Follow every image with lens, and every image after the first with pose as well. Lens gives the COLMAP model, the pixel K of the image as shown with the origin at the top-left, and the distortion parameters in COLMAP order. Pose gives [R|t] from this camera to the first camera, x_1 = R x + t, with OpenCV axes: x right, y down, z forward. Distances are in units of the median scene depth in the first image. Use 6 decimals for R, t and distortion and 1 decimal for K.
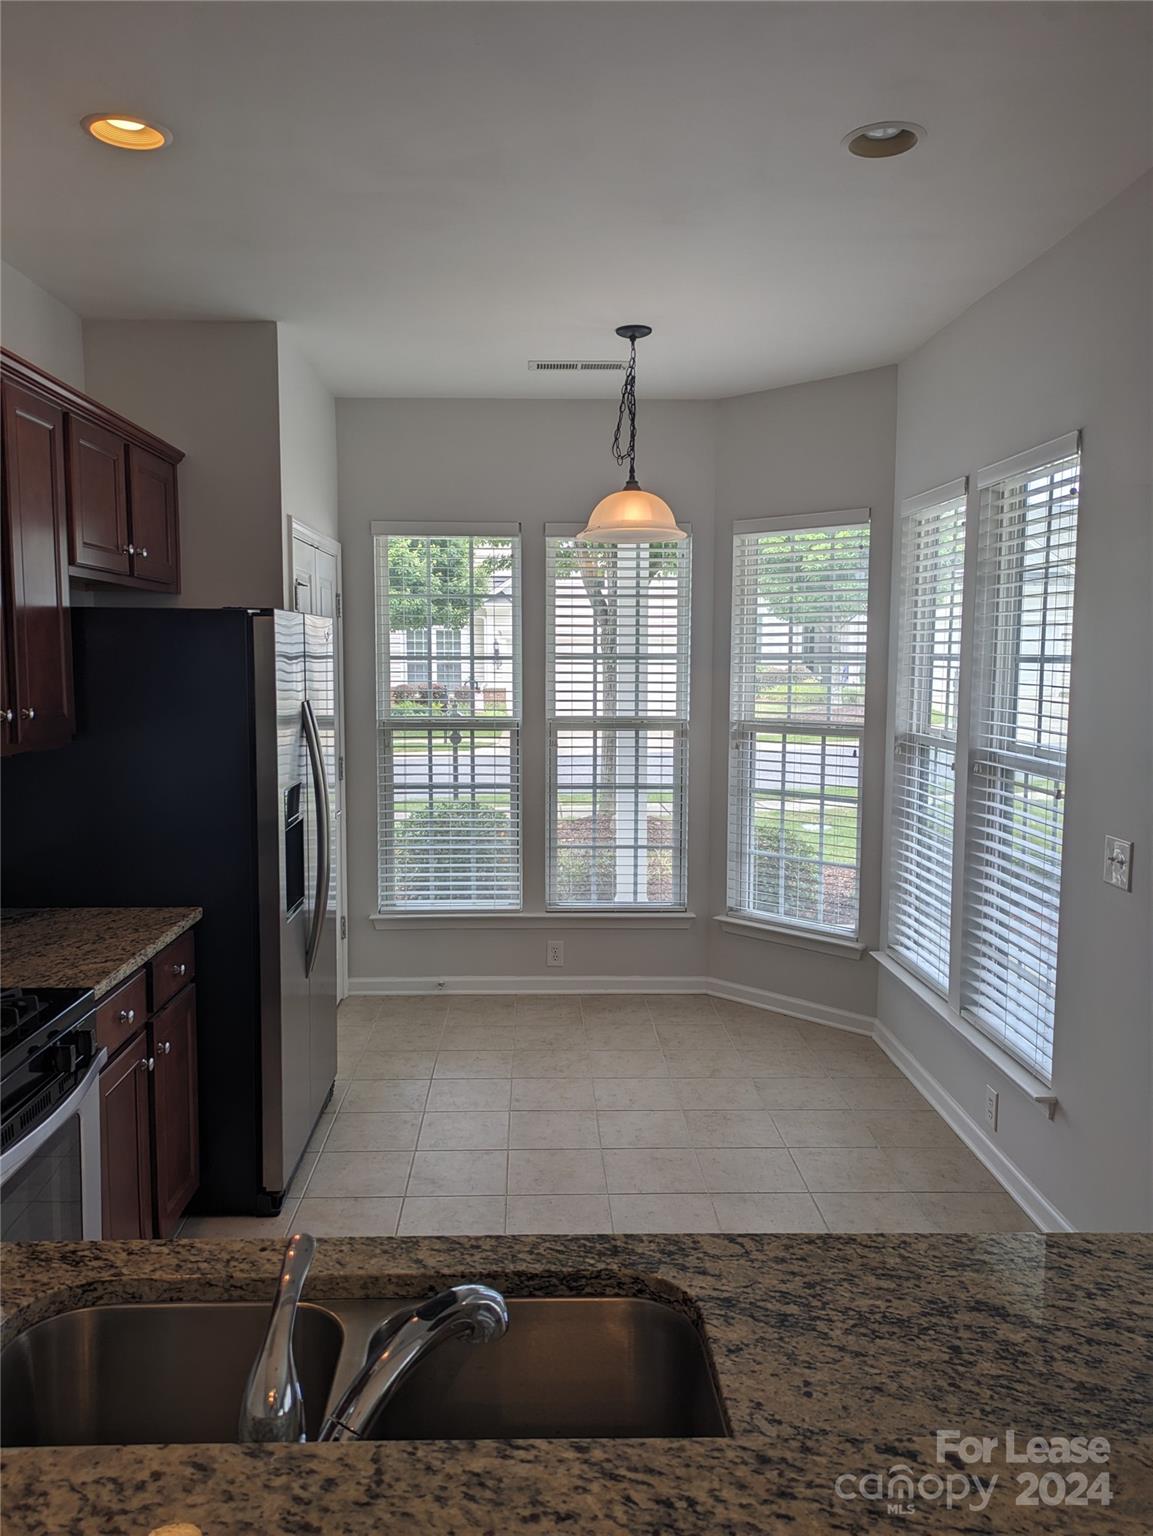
lens RADIAL K [[1121.3, 0, 575.2], [0, 1121.3, 777.1], [0, 0, 1]] dist [0.047213, -0.034731]
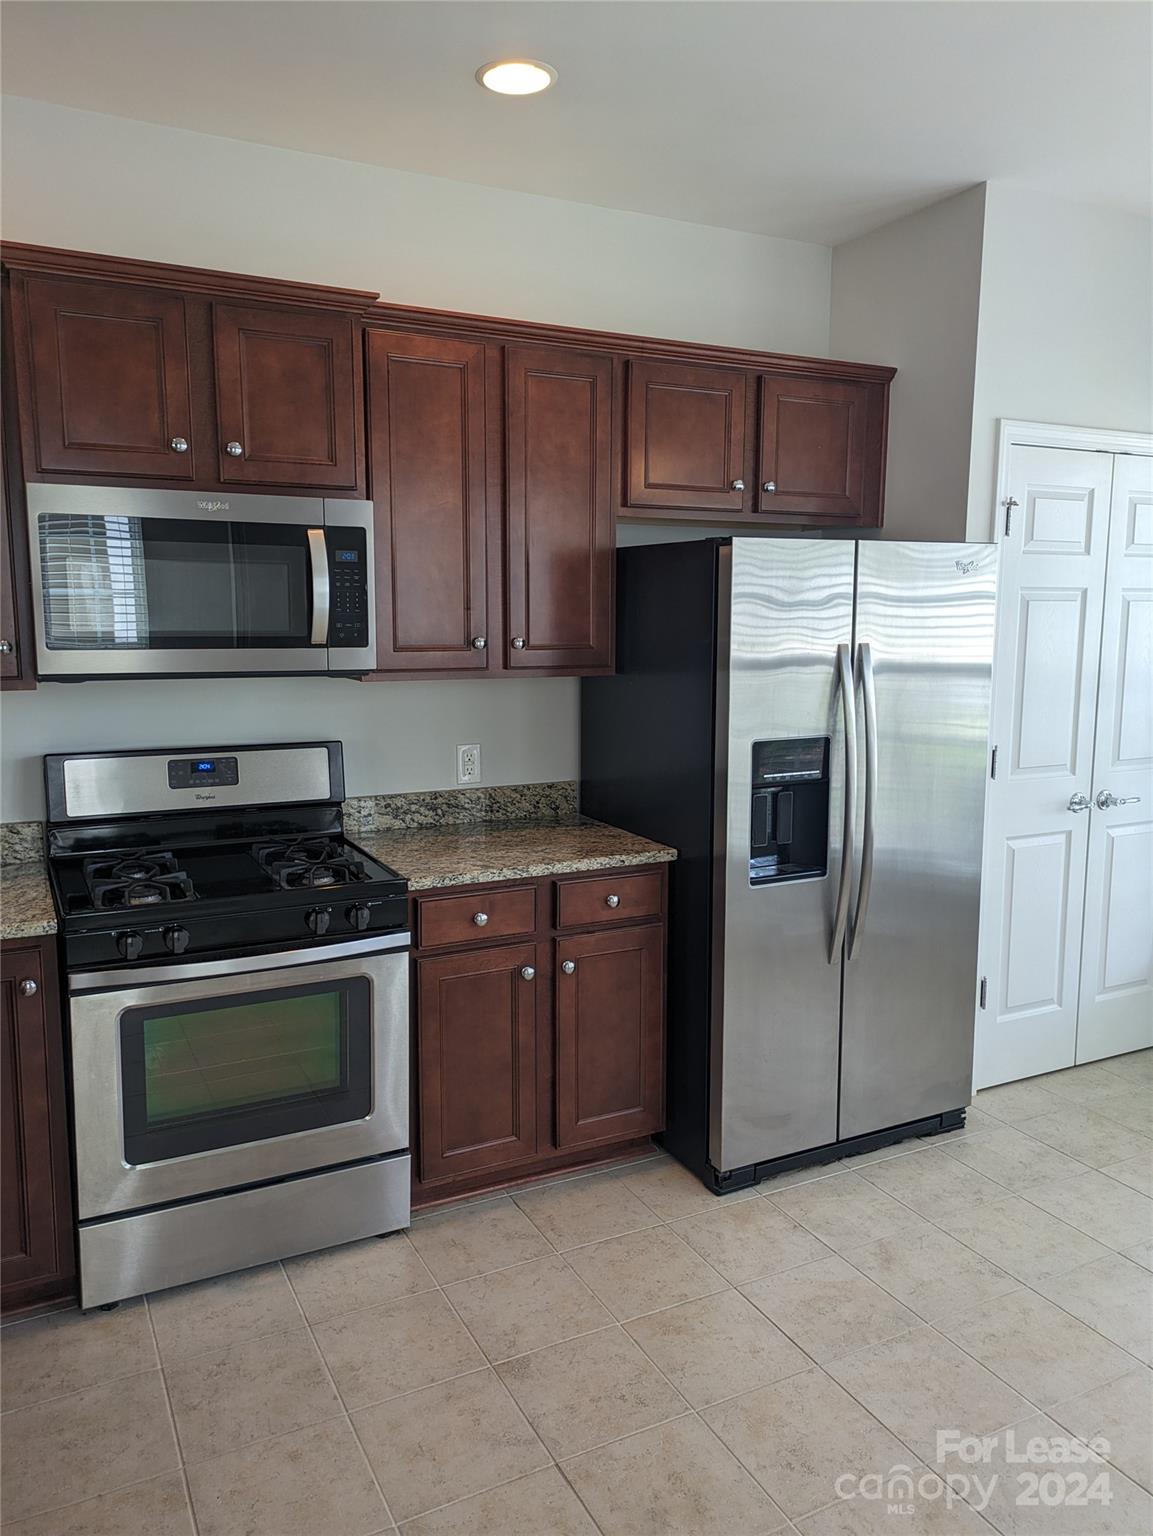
lens RADIAL K [[1121.3, 0, 568.7], [0, 1121.3, 771.5], [0, 0, 1]] dist [0.047213, -0.034731]
pose [[0.422435, 0.124852, -0.897753, 1.178966], [-0.099735, 0.990856, 0.090869, -0.074544], [0.900889, 0.051151, 0.431025, 1.168099]]
